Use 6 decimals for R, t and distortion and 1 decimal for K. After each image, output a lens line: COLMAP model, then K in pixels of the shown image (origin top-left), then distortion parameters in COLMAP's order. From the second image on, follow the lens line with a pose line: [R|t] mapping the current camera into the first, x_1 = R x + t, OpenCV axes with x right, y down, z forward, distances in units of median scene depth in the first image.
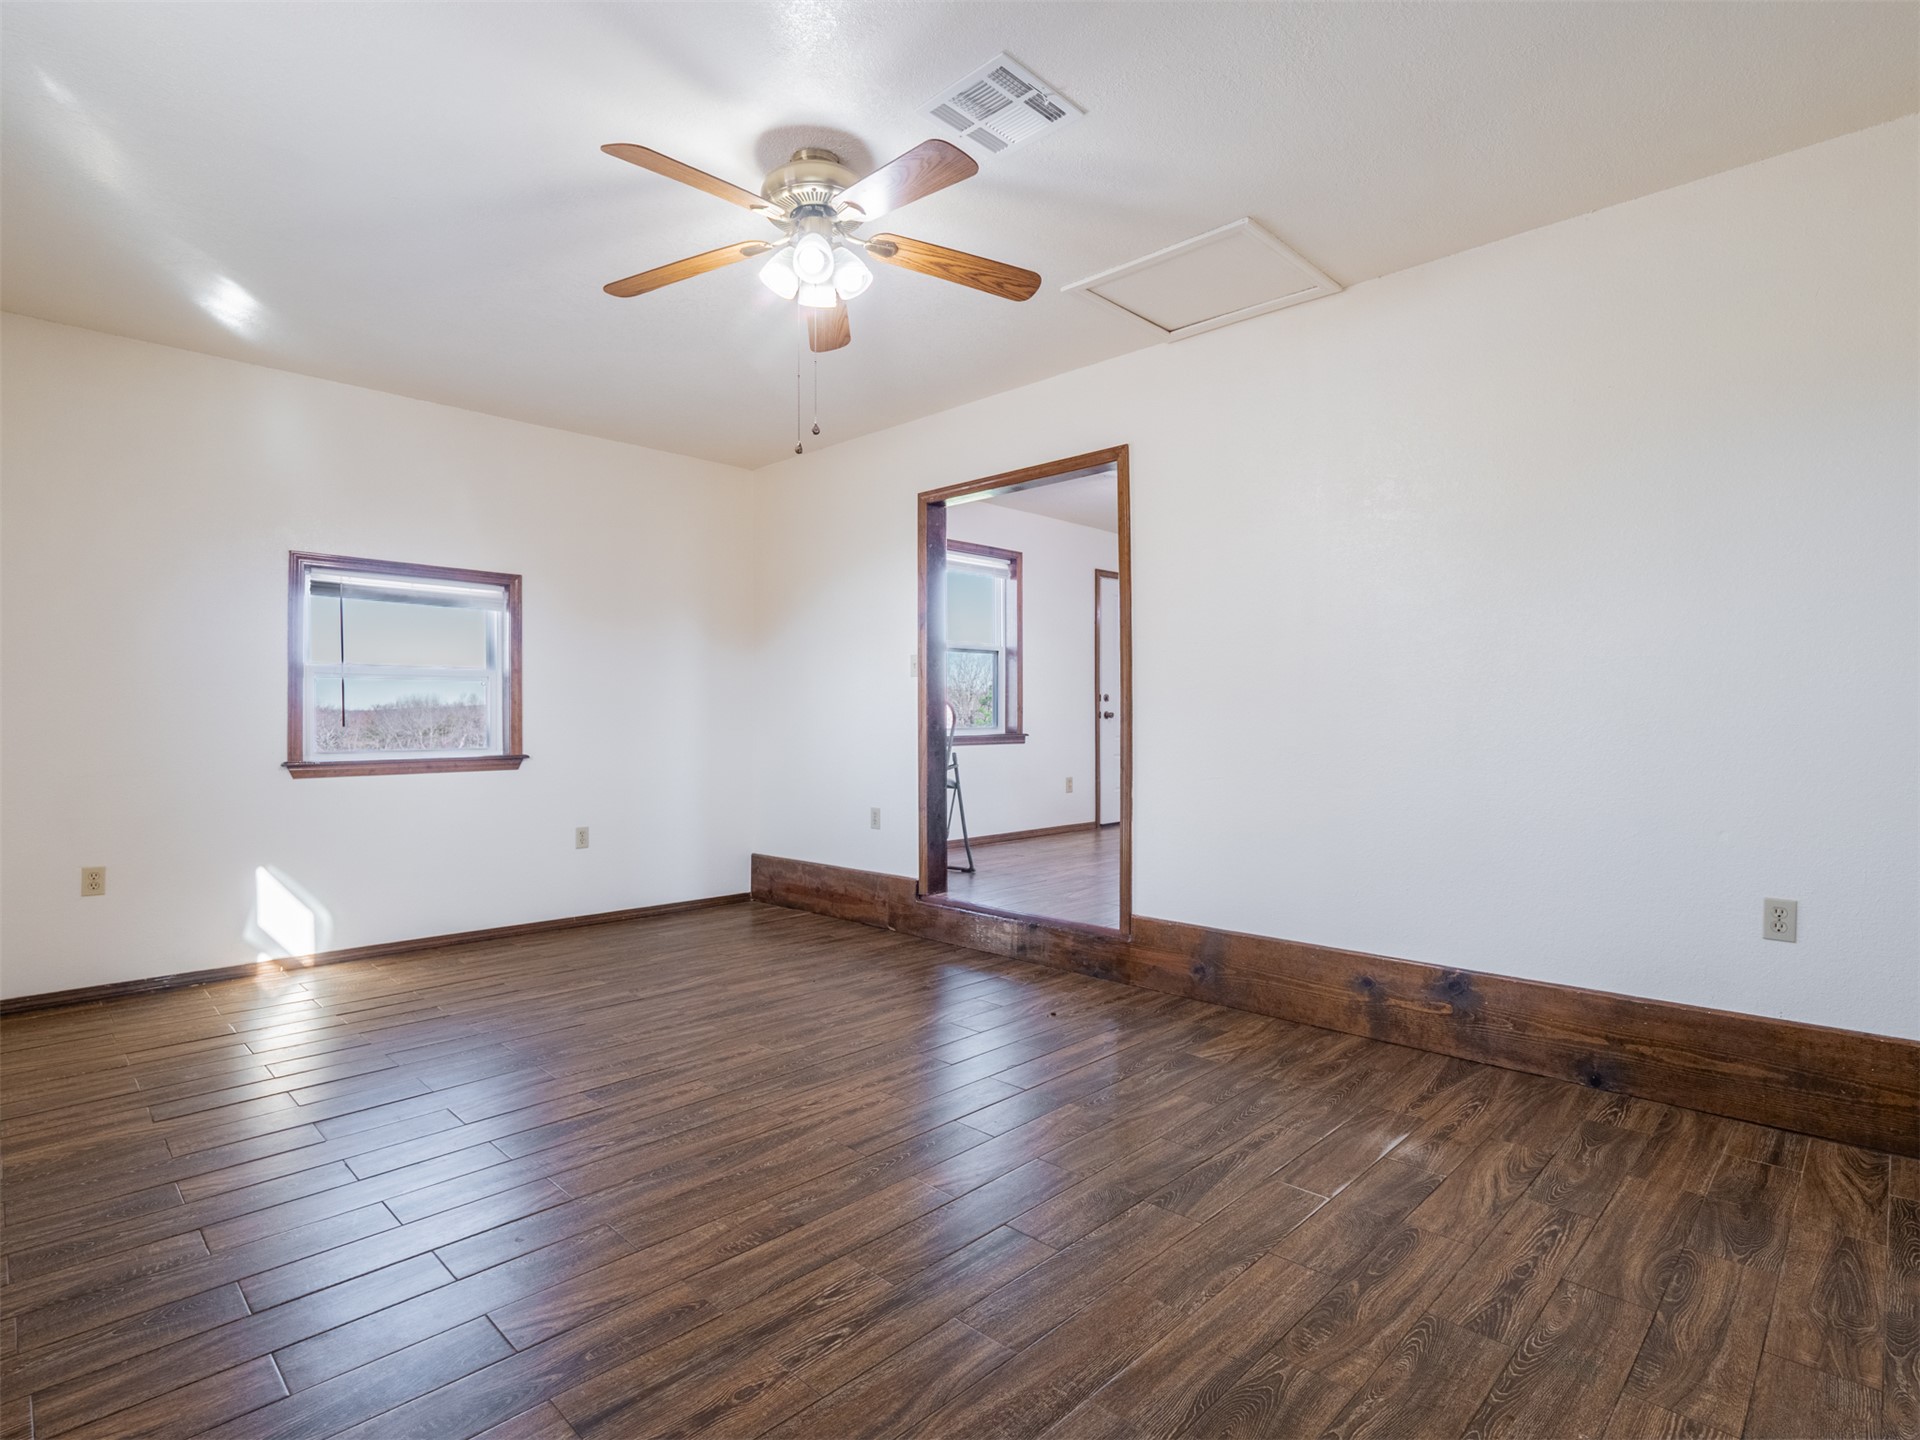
lens RADIAL K [[961.8, 0, 952.9], [0, 961.8, 716.1], [0, 0, 1]] dist [-0.011380, -0.000608]
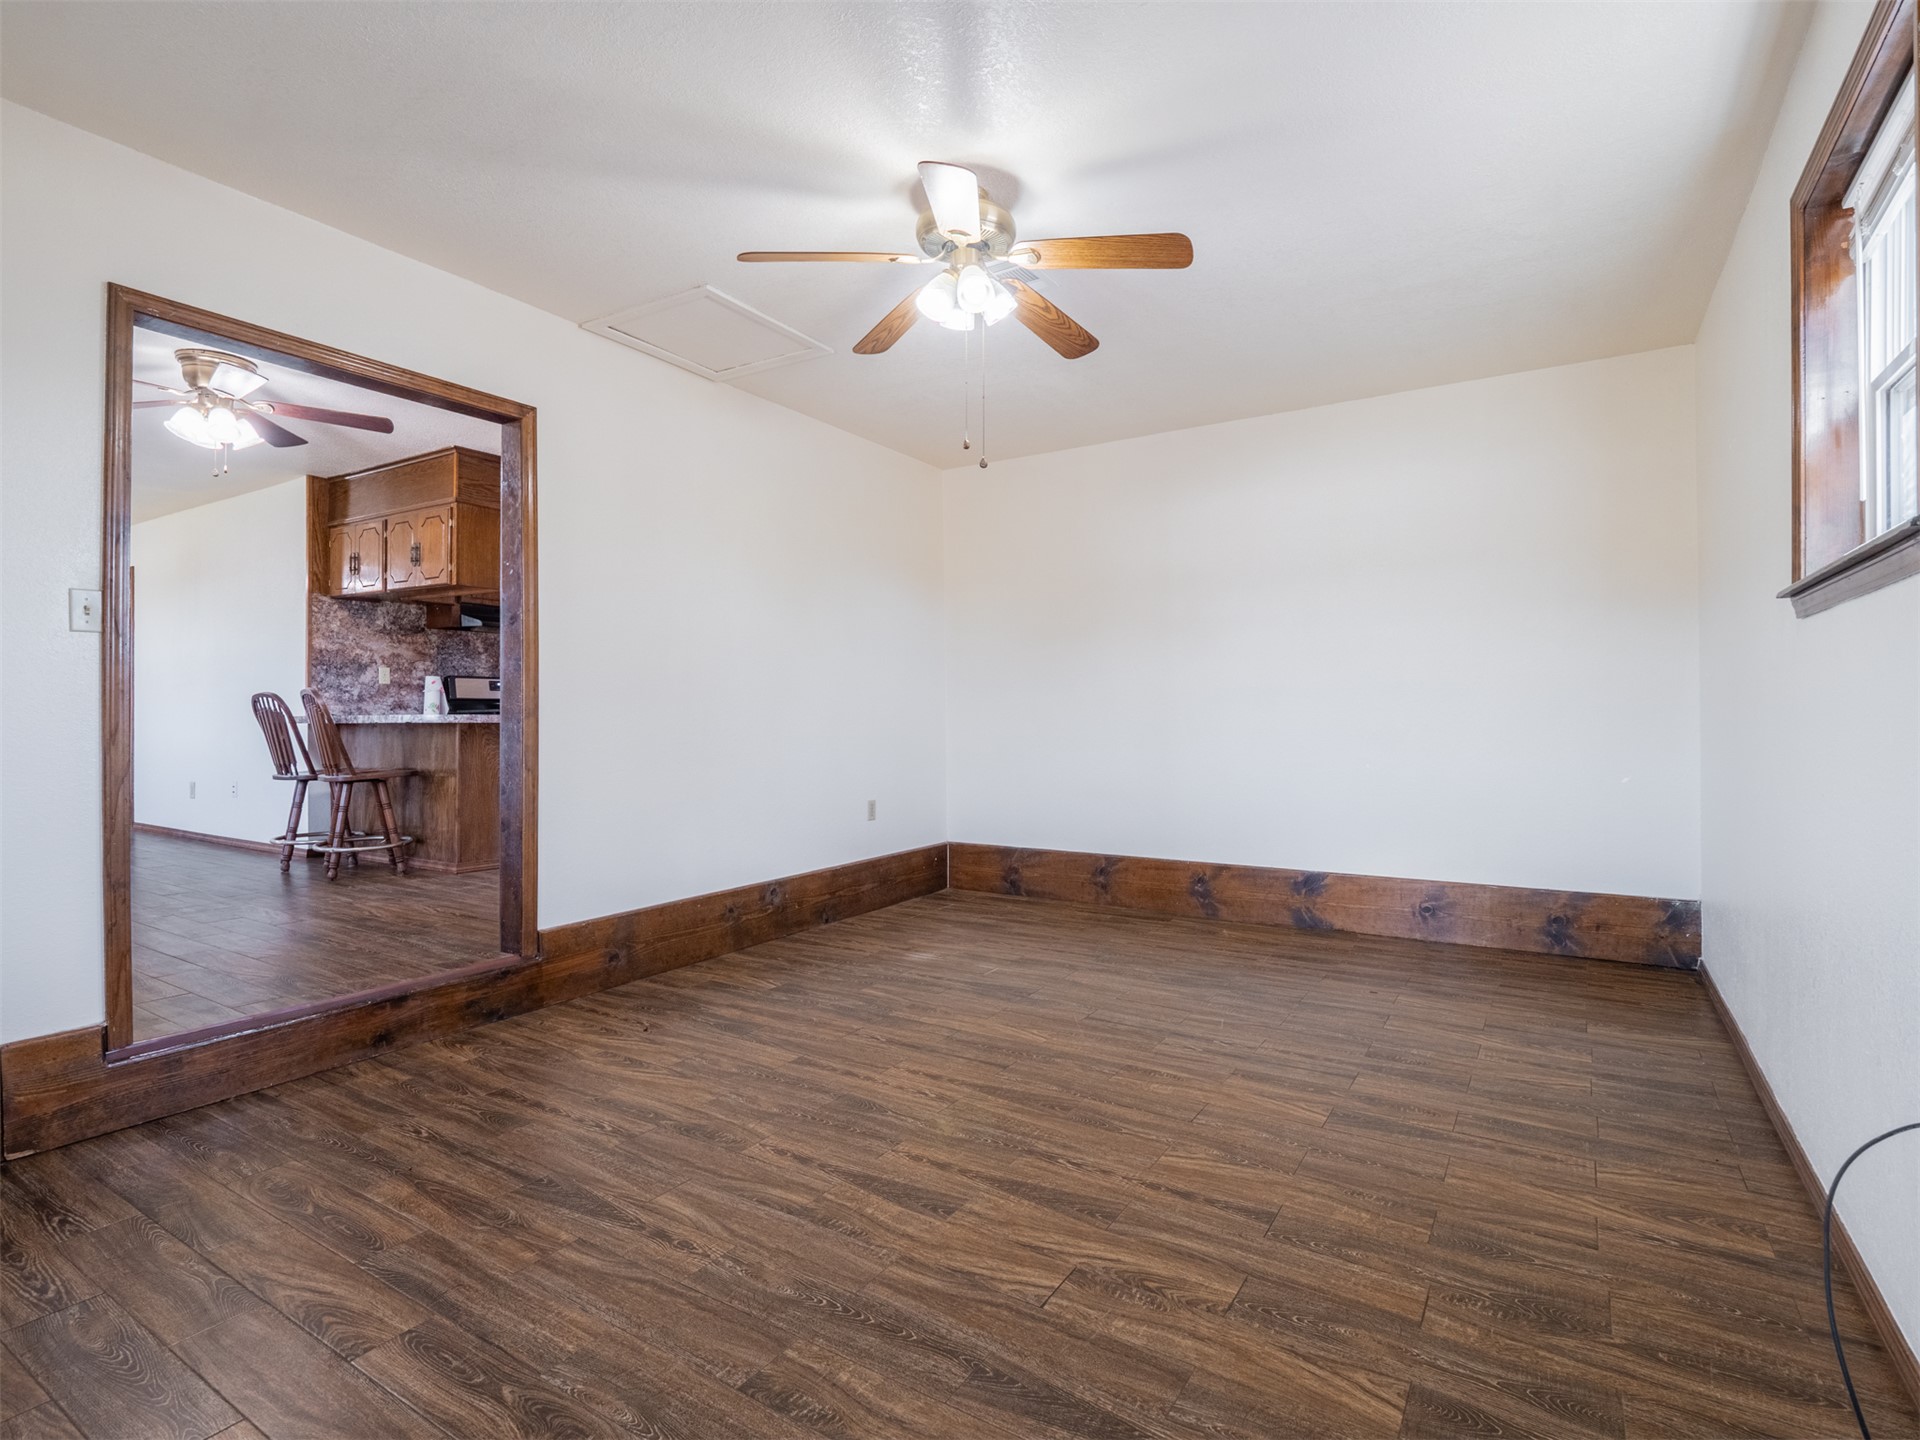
lens RADIAL K [[947.6, 0, 960.0], [0, 947.6, 720.0], [0, 0, 1]] dist [-0.000800, -0.012525]
pose [[-0.205873, -0.006019, 0.978560, -1.000011], [0.002473, 0.999975, 0.006671, 0.003395], [-0.978576, 0.003794, -0.205853, 1.033138]]
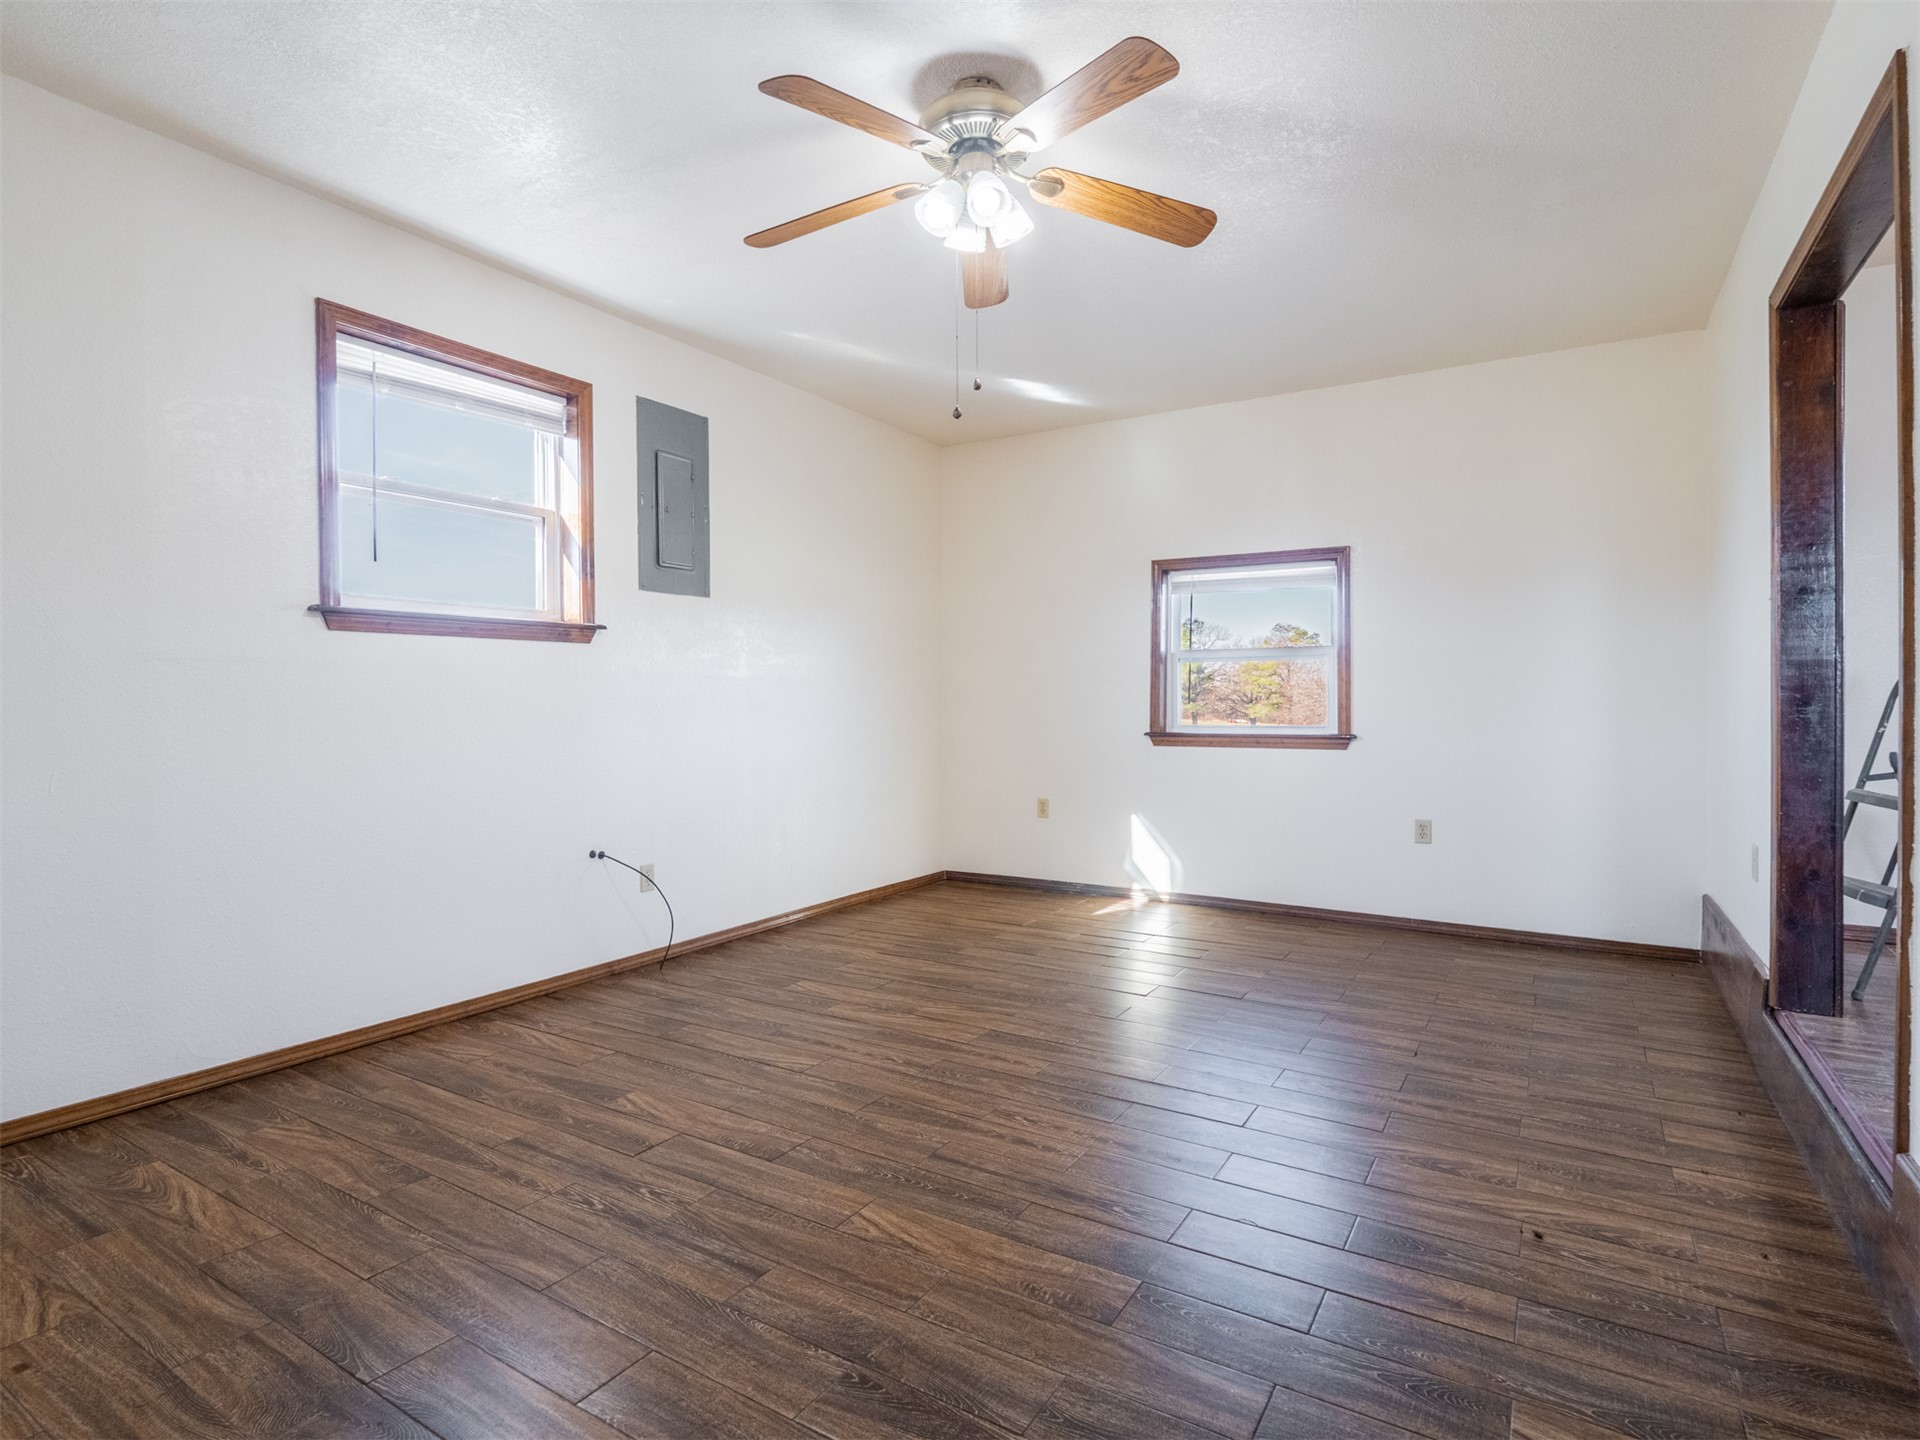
lens RADIAL K [[990.2, 0, 979.1], [0, 990.2, 705.4], [0, 0, 1]] dist [-0.000728, -0.012564]
pose [[0.234607, 0.006100, -0.972071, 0.663482], [0.003751, 0.999967, 0.007180, 0.004805], [0.972083, -0.005331, 0.234576, 0.652719]]
